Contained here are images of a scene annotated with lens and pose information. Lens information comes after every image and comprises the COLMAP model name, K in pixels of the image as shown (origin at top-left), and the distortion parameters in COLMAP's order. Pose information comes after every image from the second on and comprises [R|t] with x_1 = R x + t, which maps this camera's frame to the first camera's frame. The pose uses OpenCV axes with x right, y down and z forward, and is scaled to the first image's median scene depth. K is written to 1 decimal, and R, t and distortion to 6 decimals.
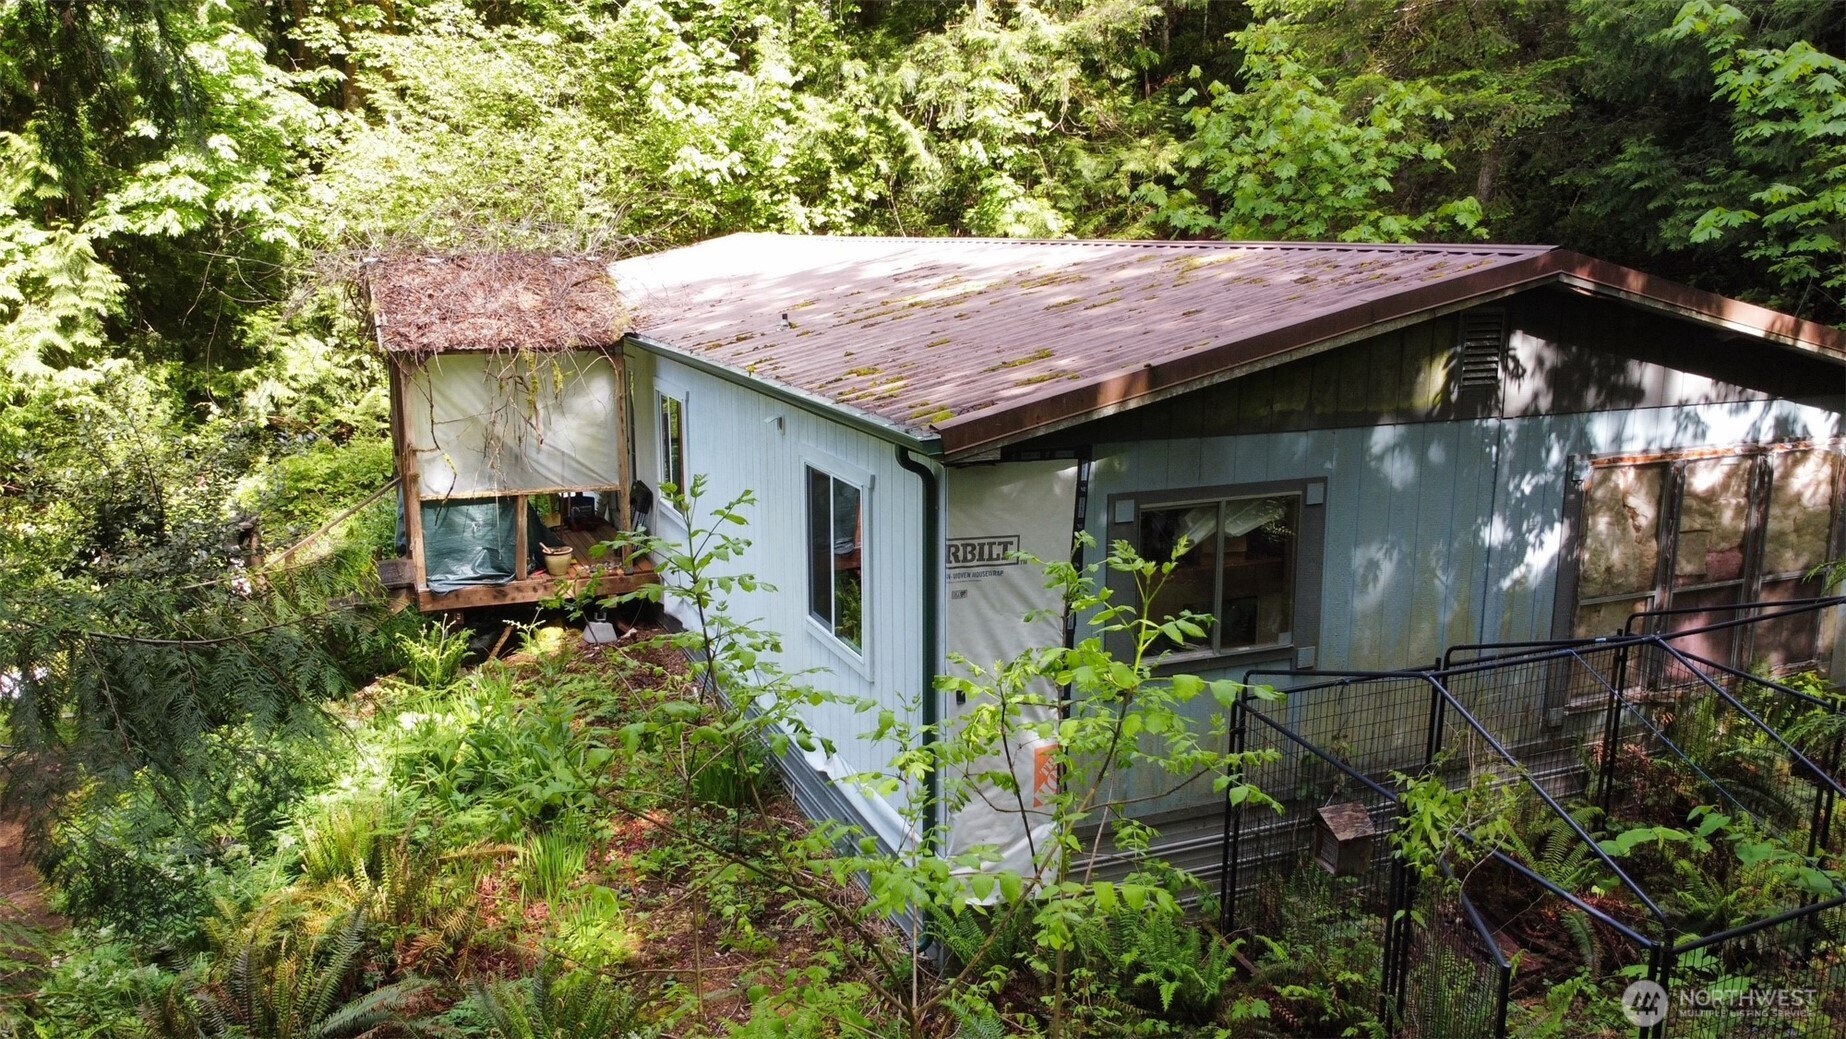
lens RADIAL K [[1395.2, 0, 922.6], [0, 1395.2, 525.4], [0, 0, 1]] dist [-0.004826, -0.006834]
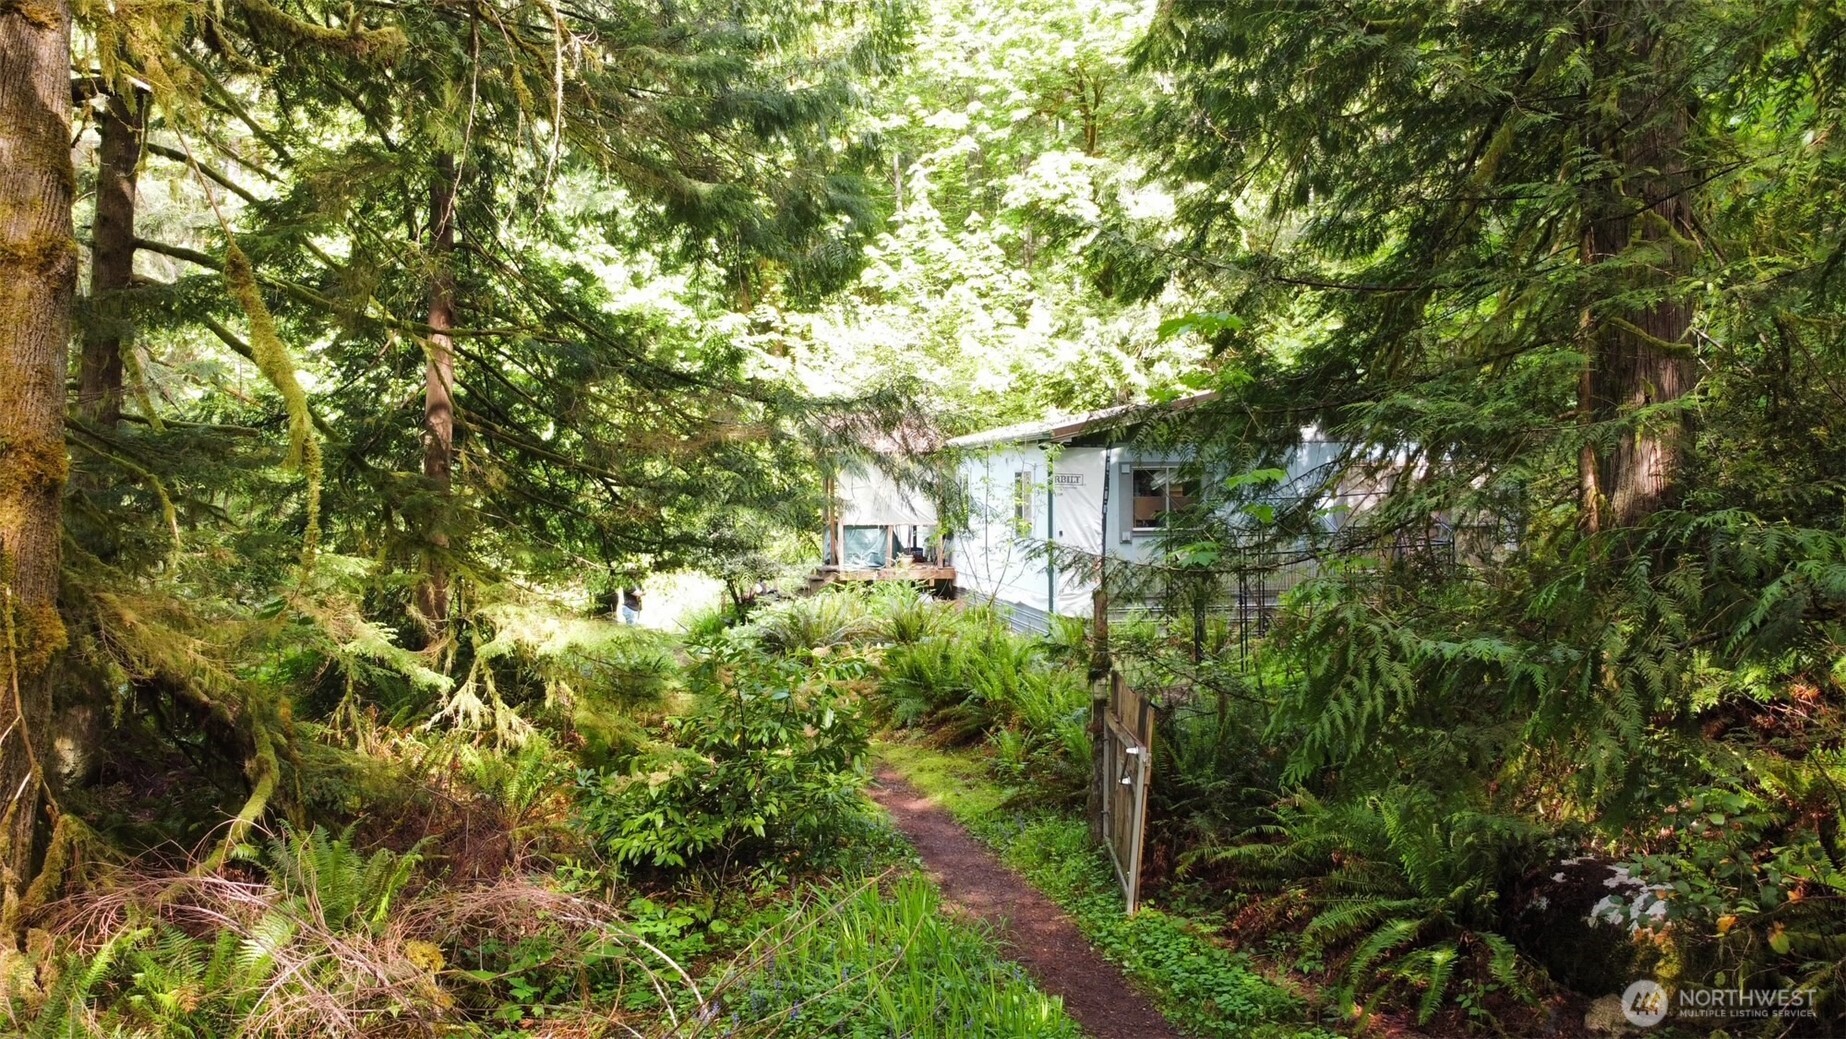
lens RADIAL K [[1395.2, 0, 921.0], [0, 1395.2, 520.4], [0, 0, 1]] dist [-0.004826, -0.006834]
pose [[0.975596, -0.005782, -0.219498, 0.109036], [-0.034867, 0.982890, -0.180861, 0.183134], [0.216788, 0.184100, 0.958702, -0.509242]]
